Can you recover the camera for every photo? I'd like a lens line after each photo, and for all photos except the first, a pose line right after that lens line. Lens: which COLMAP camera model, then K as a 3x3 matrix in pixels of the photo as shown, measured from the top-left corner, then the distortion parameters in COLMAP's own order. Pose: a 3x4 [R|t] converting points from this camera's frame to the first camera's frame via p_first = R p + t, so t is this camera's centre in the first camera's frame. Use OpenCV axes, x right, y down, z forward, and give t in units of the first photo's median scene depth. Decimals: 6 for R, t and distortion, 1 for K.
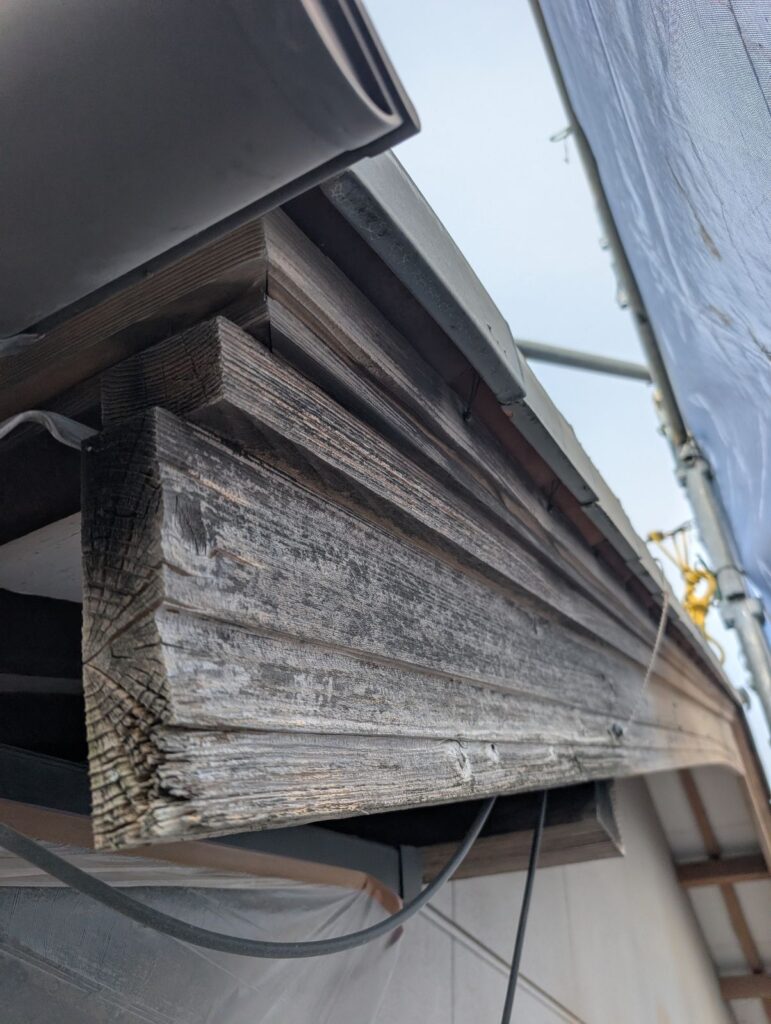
lens RADIAL K [[718.8, 0, 385.5], [0, 718.8, 512.0], [0, 0, 1]] dist [0.047322, -0.118264]
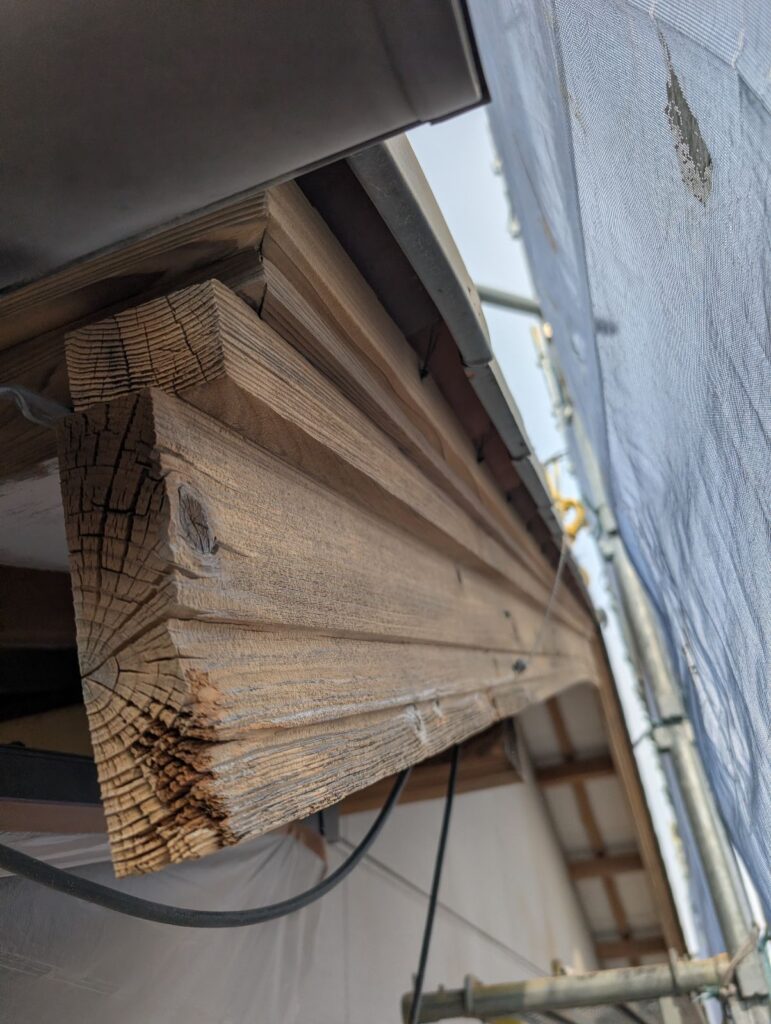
lens RADIAL K [[727.2, 0, 385.5], [0, 727.2, 512.0], [0, 0, 1]] dist [0.034072, -0.112430]
pose [[0.984385, 0.002788, 0.176007, -0.203043], [-0.021835, 0.994087, 0.106368, -0.098992], [-0.174670, -0.108550, 0.978625, 0.064886]]
